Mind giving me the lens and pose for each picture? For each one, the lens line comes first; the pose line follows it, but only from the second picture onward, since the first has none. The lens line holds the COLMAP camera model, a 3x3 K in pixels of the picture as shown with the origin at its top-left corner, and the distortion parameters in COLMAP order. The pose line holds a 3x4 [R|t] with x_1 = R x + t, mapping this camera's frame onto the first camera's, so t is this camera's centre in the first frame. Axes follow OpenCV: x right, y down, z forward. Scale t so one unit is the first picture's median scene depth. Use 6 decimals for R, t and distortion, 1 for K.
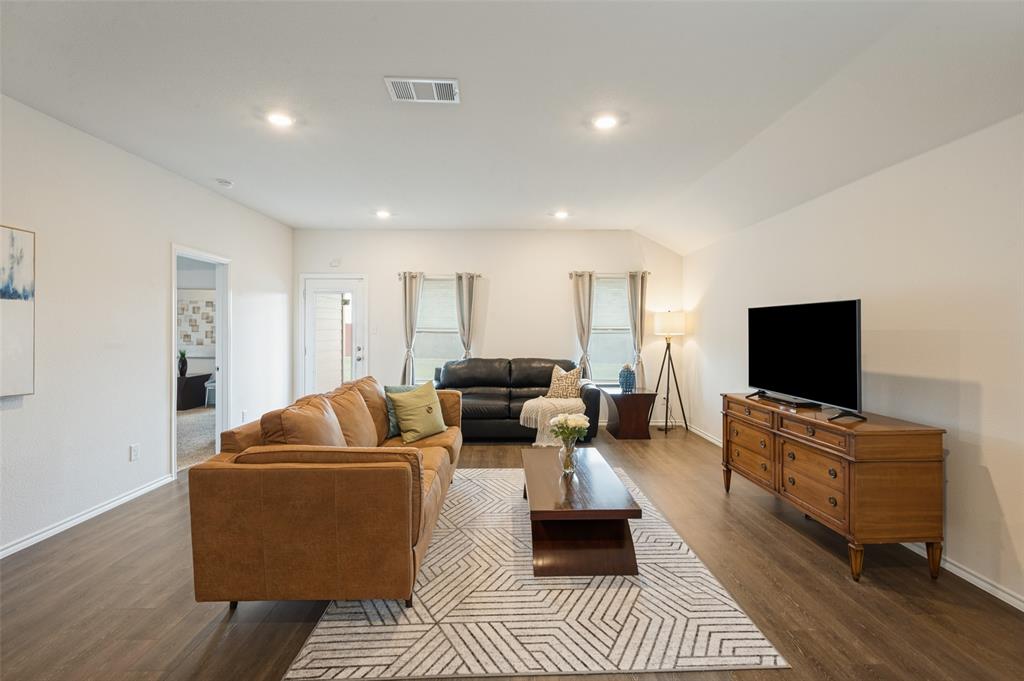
lens RADIAL K [[454.5, 0, 517.3], [0, 454.5, 334.8], [0, 0, 1]] dist [-0.004878, -0.001174]
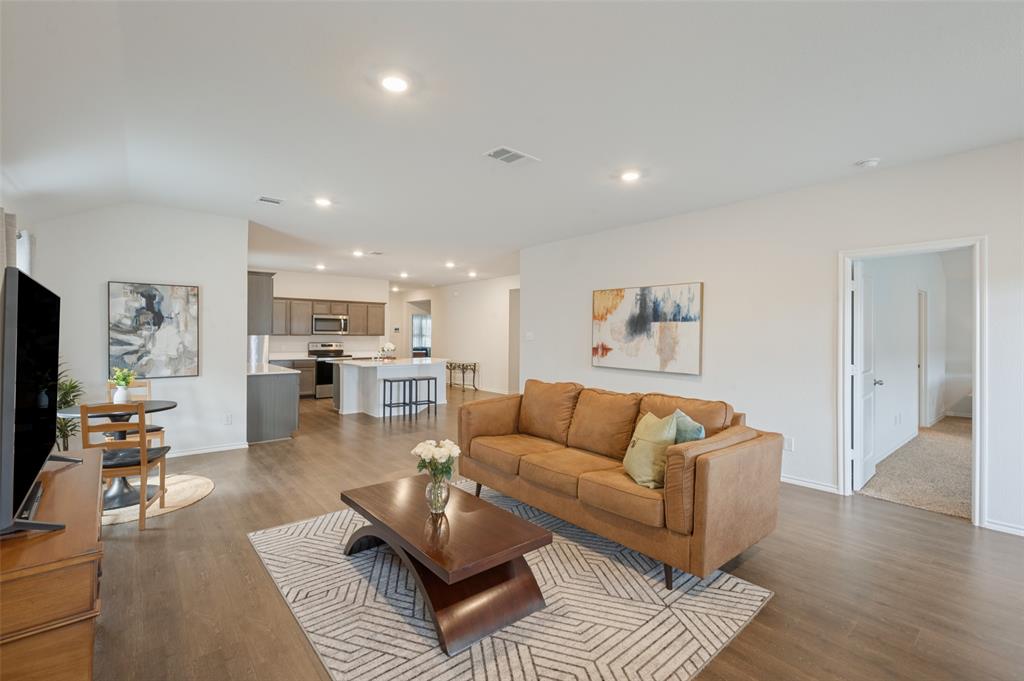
lens RADIAL K [[454.5, 0, 511.8], [0, 454.5, 338.5], [0, 0, 1]] dist [-0.004878, -0.001174]
pose [[-0.788179, -0.002092, -0.615442, 0.323577], [-0.014759, 0.999771, 0.015504, -0.015175], [0.615269, 0.021303, -0.788030, 1.092243]]
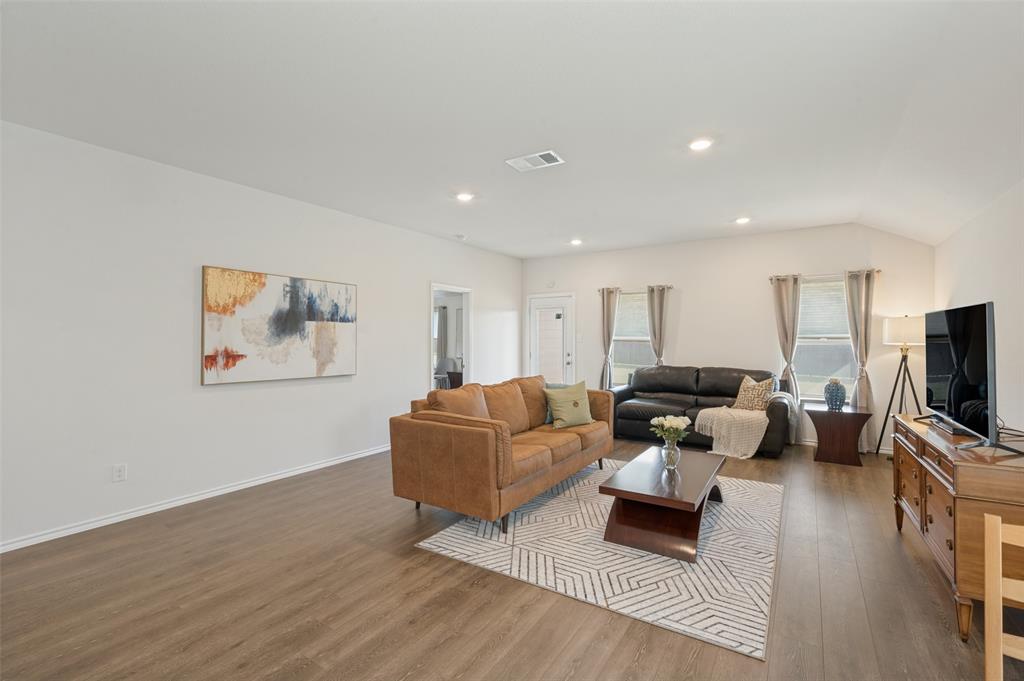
lens RADIAL K [[454.5, 0, 519.7], [0, 454.5, 334.6], [0, 0, 1]] dist [-0.004878, -0.001174]
pose [[0.829205, -0.005539, -0.558917, 0.270631], [-0.004878, 0.999841, -0.017146, -0.000608], [0.558923, 0.016944, 0.829046, -0.075862]]
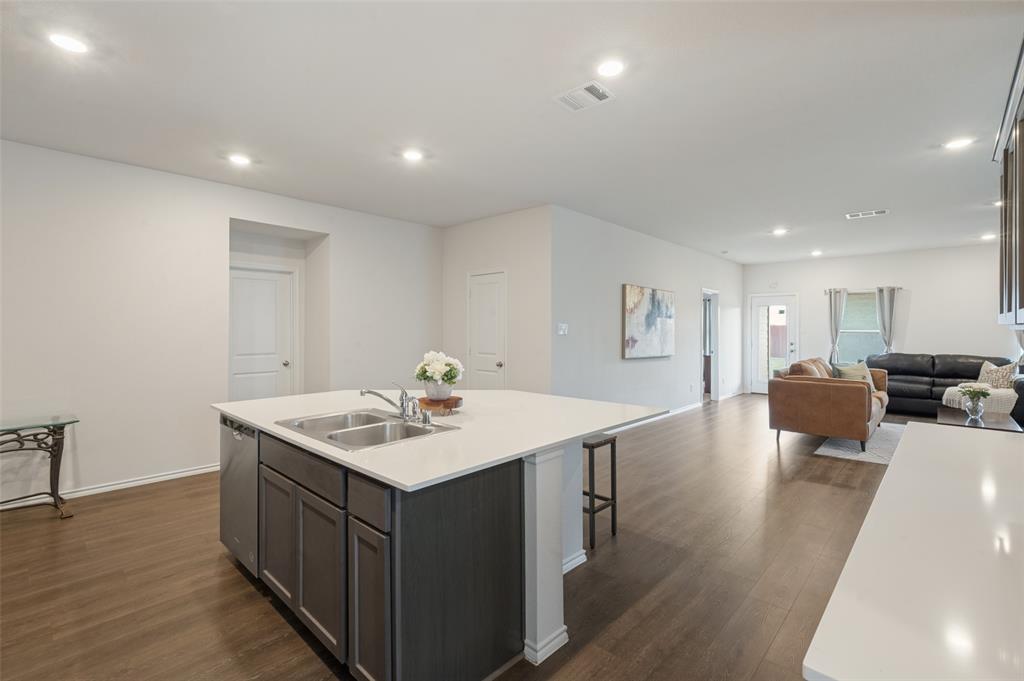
lens RADIAL K [[454.5, 0, 512.7], [0, 454.5, 327.1], [0, 0, 1]] dist [-0.004878, -0.001174]
pose [[0.707132, -0.004354, -0.707068, 0.055076], [-0.009890, 0.999822, -0.016047, 0.012045], [0.707012, 0.018340, 0.706964, -0.828748]]
